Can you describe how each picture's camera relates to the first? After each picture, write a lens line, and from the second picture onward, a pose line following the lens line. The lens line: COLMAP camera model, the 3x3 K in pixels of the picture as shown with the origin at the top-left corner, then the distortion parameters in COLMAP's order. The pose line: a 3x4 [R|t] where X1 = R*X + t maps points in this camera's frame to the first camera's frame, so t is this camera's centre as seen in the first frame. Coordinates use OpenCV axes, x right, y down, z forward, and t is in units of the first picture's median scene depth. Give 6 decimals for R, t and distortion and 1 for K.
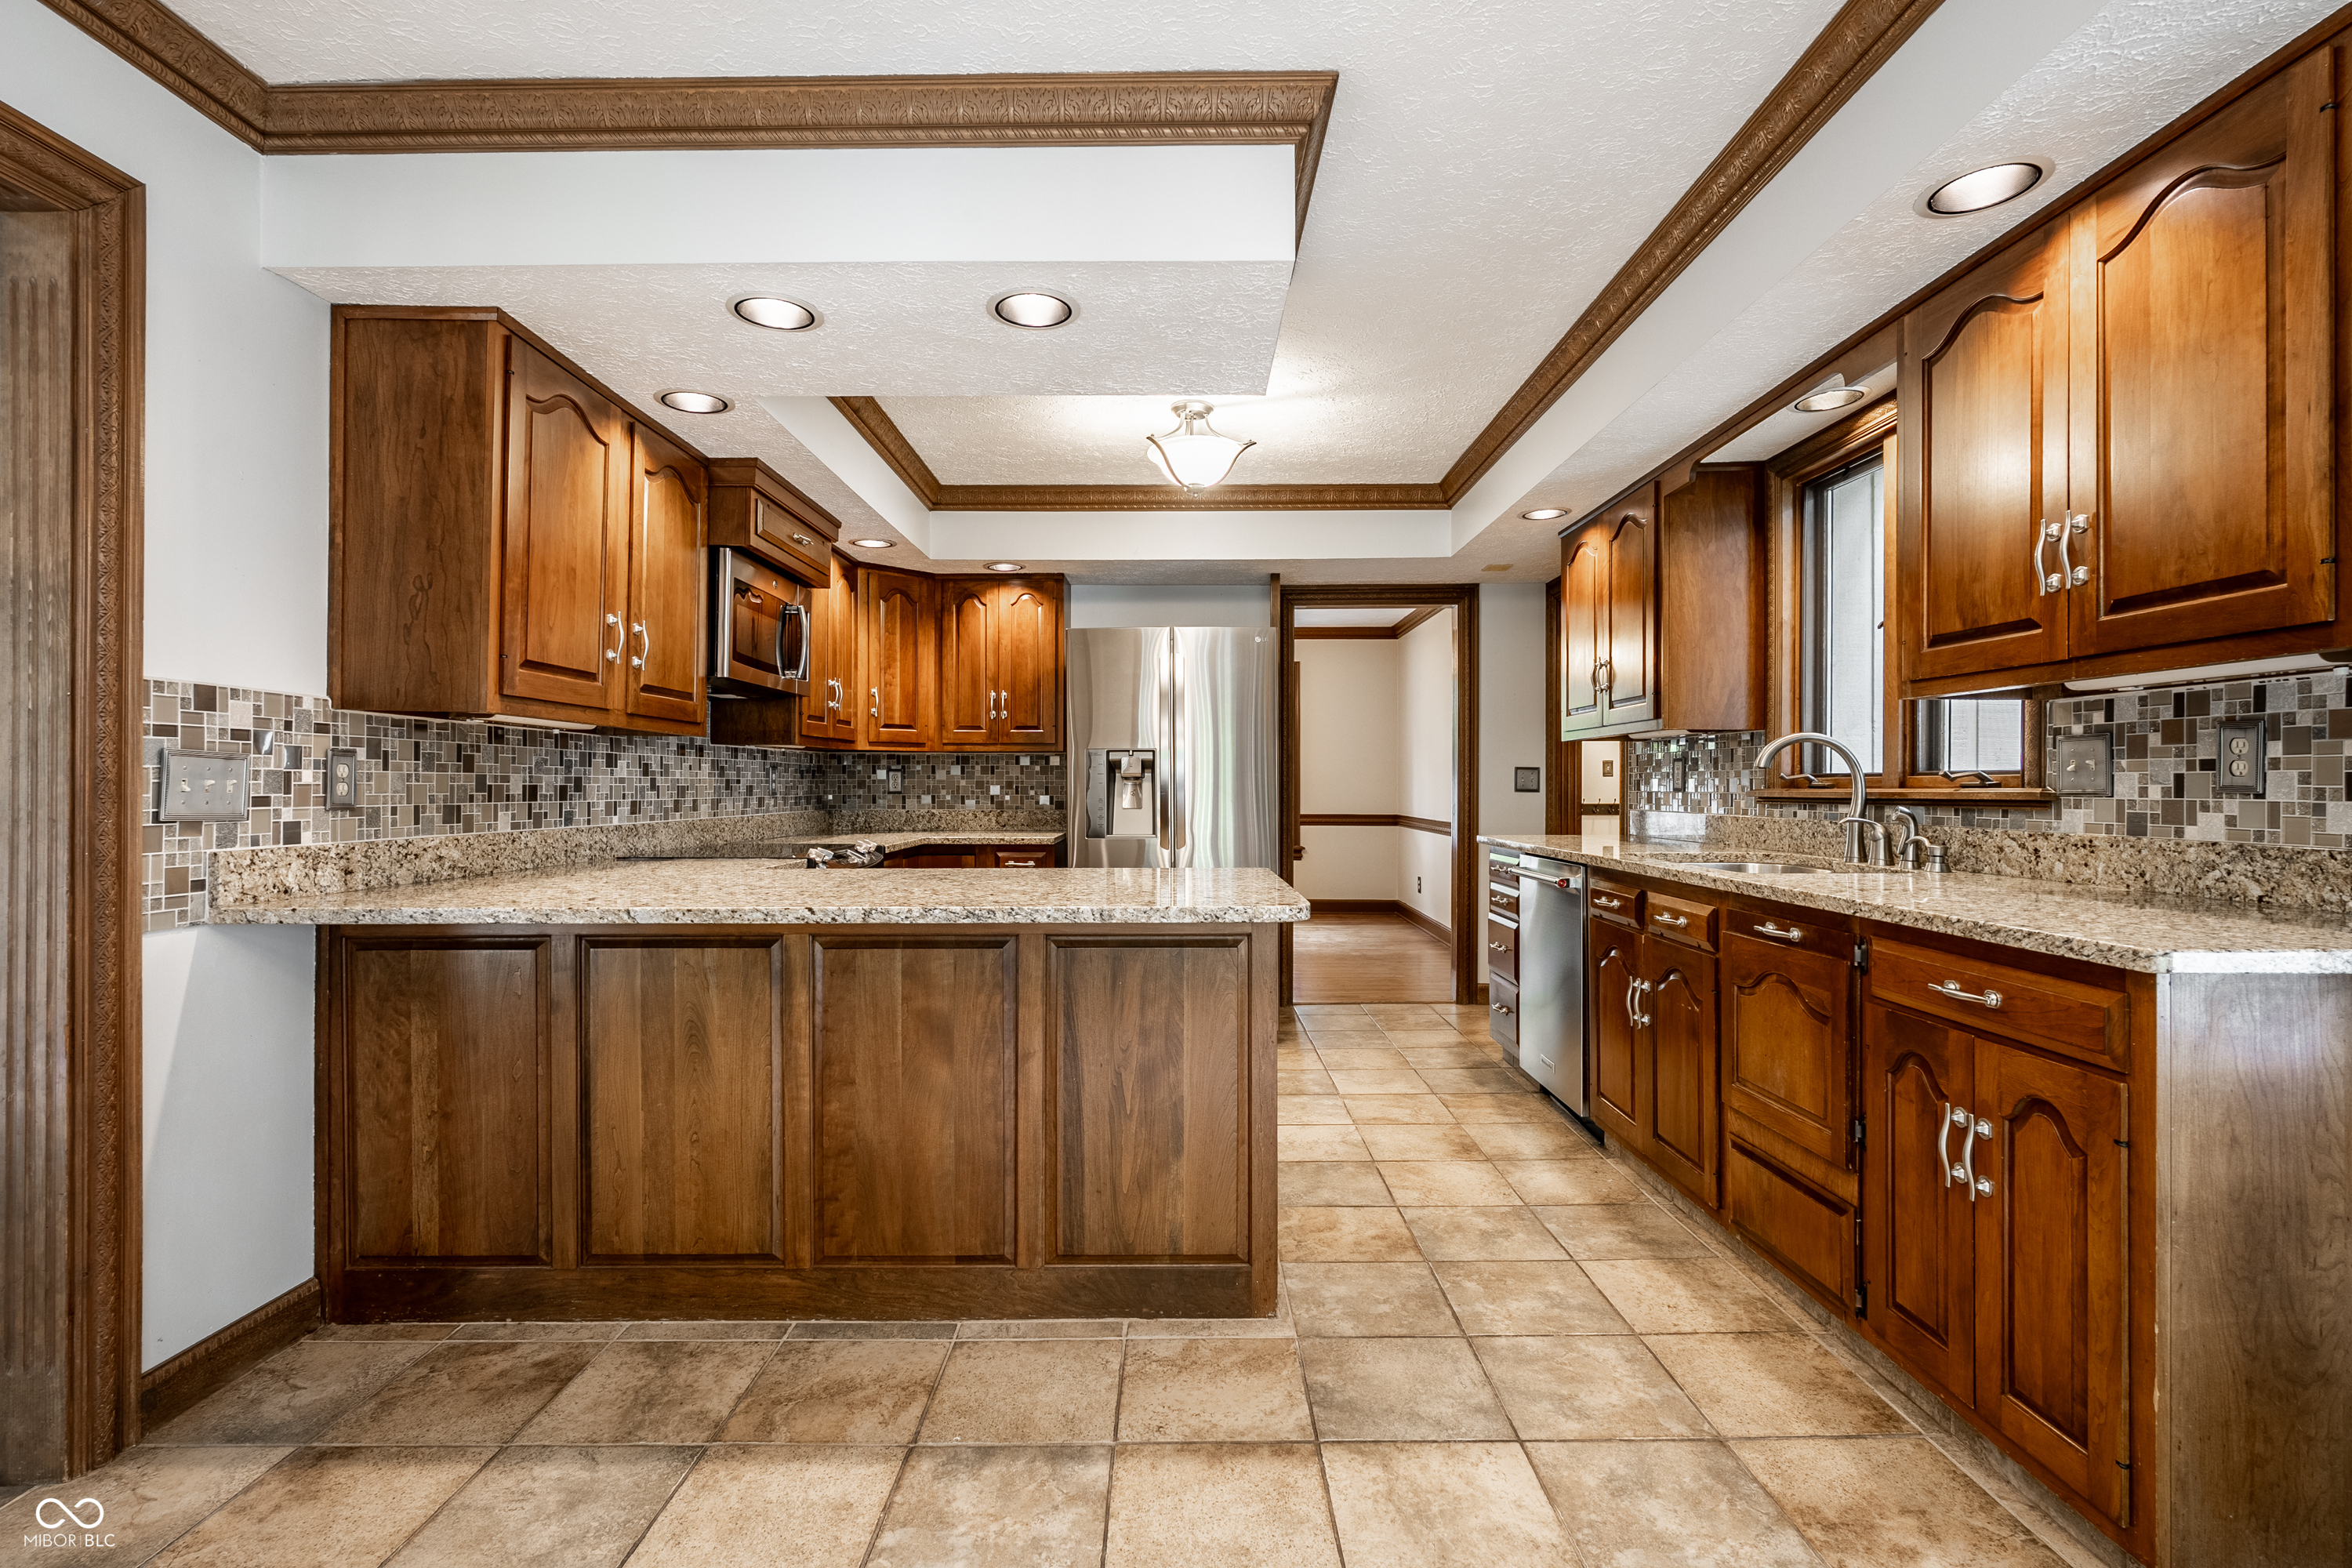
lens RADIAL K [[1095.0, 0, 1174.0], [0, 1095.0, 783.0], [0, 0, 1]] dist [-0.006556, 0.002929]
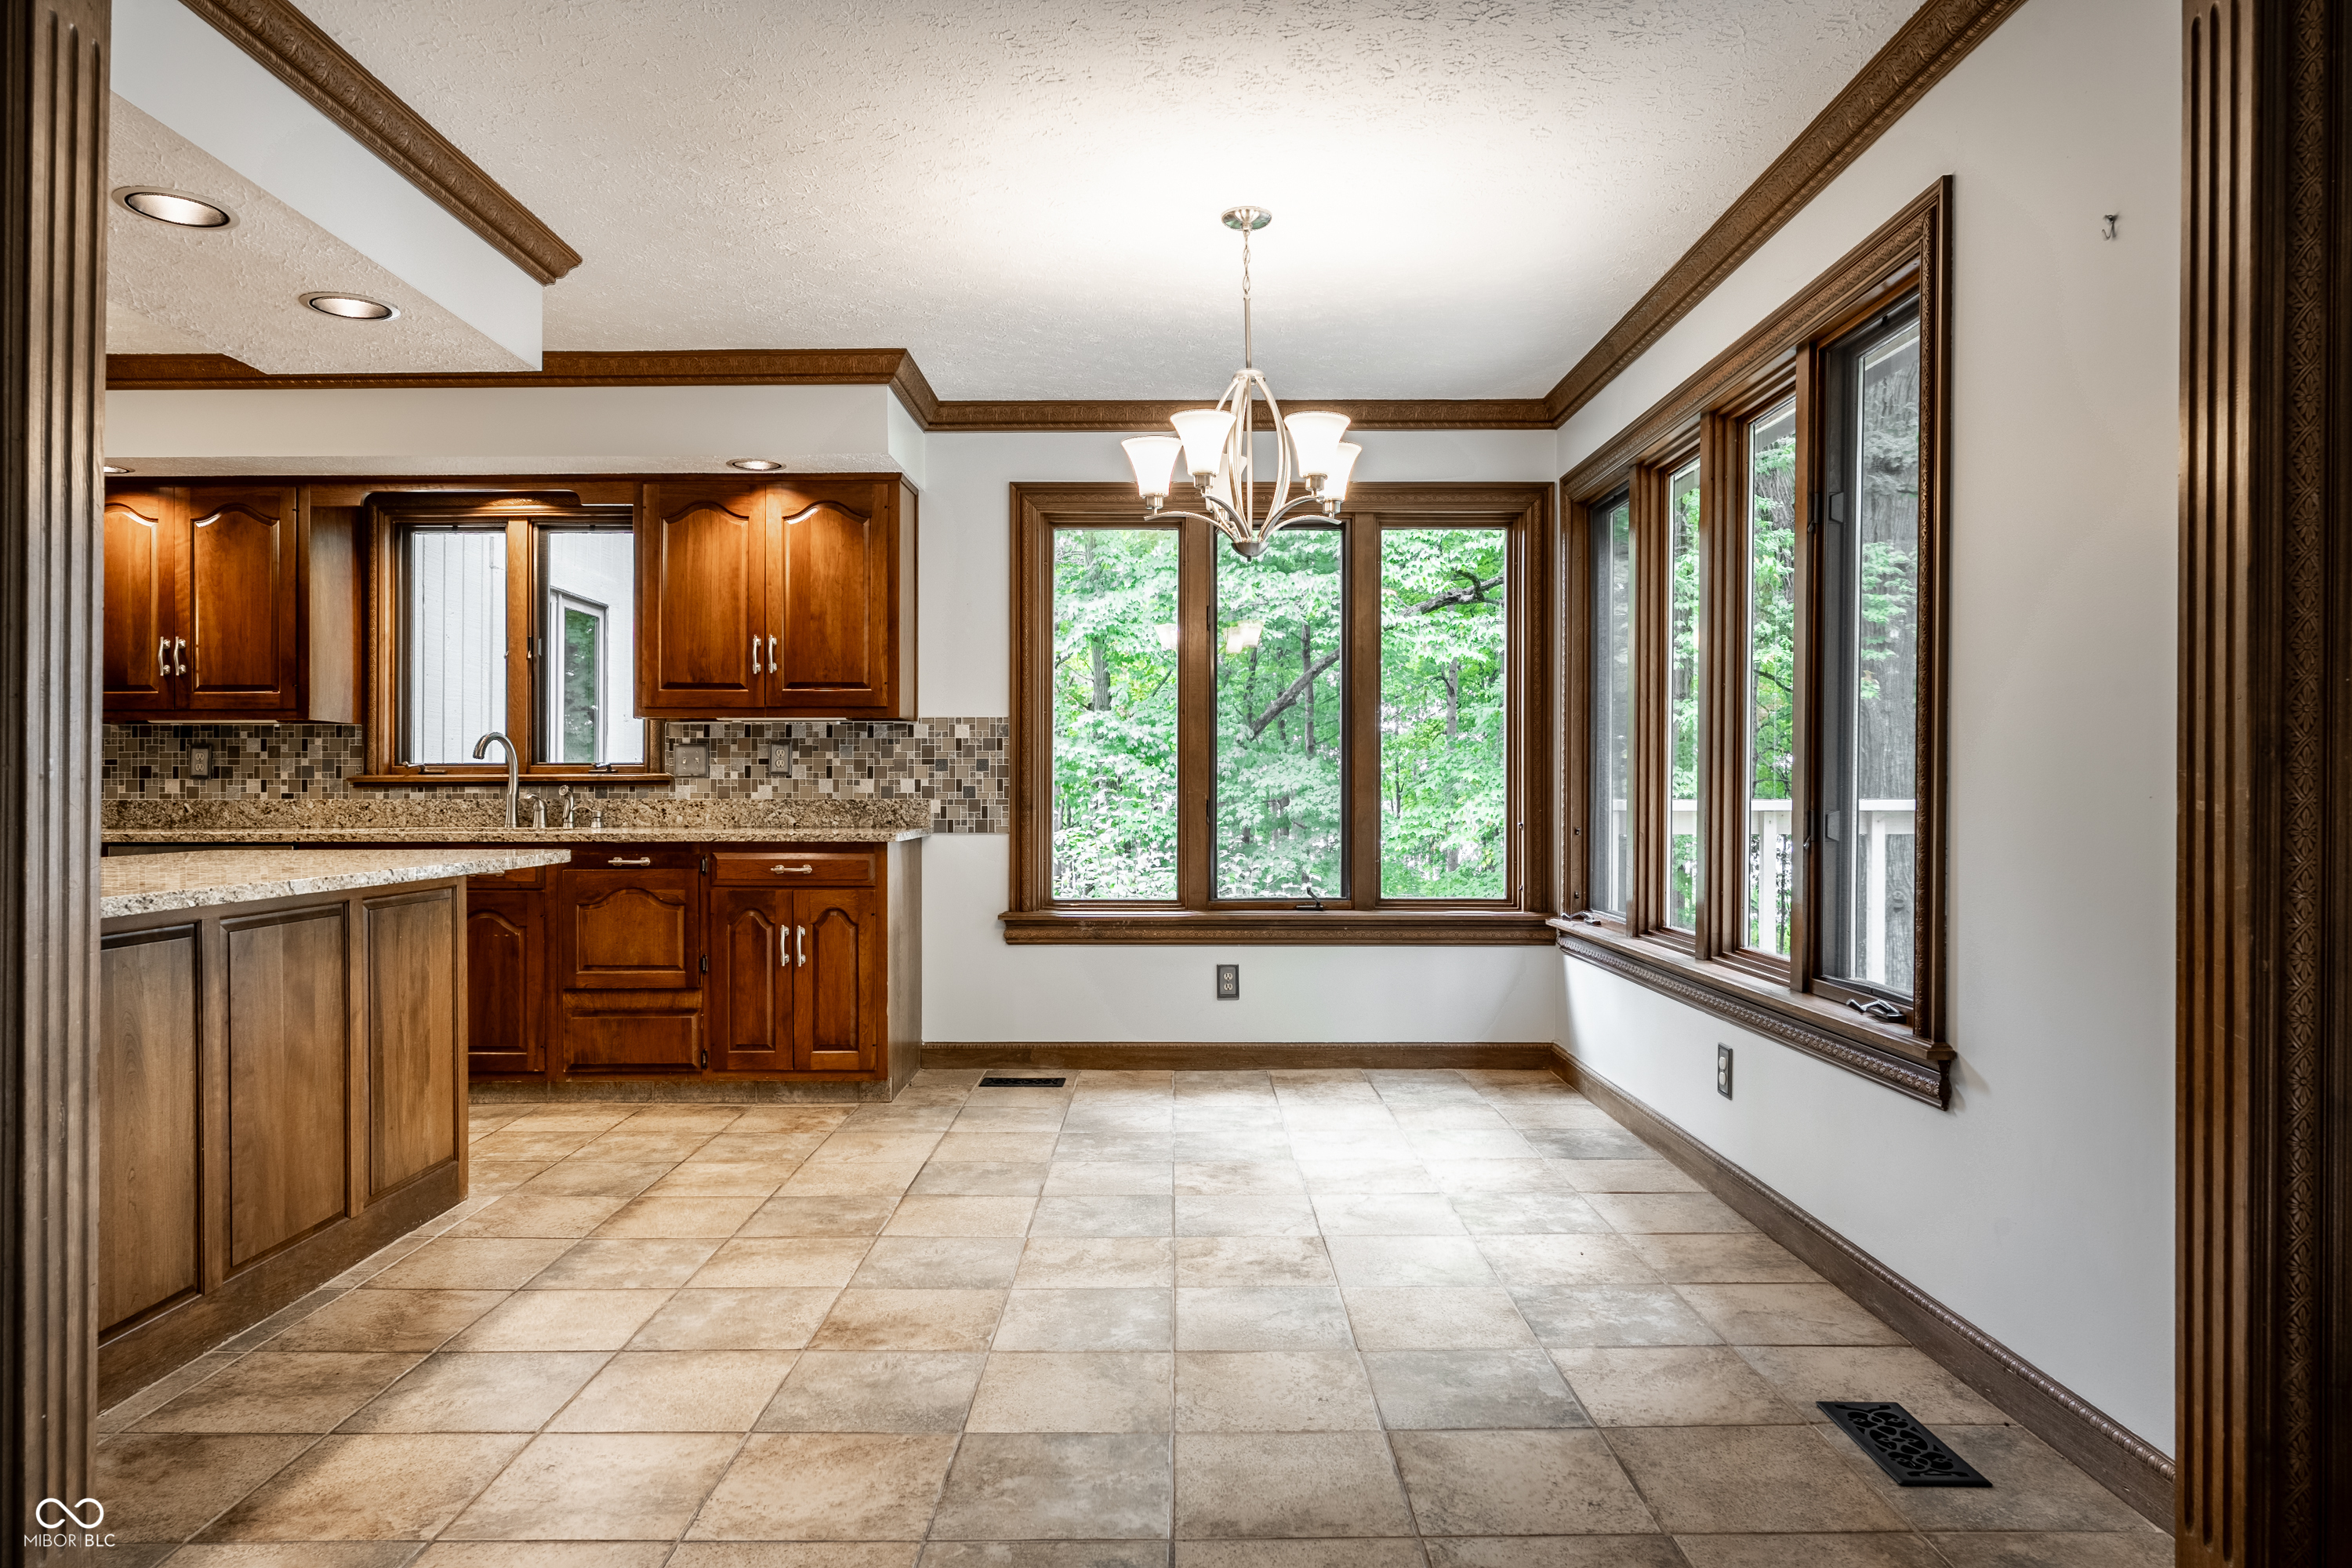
lens RADIAL K [[1468.9, 0, 1184.6], [0, 1468.9, 798.5], [0, 0, 1]] dist [-0.006272, -0.002639]
pose [[-0.008274, -0.005303, 0.999952, -1.459502], [-0.000693, 0.999986, 0.005297, 0.030098], [-0.999966, -0.000649, -0.008278, 0.196111]]
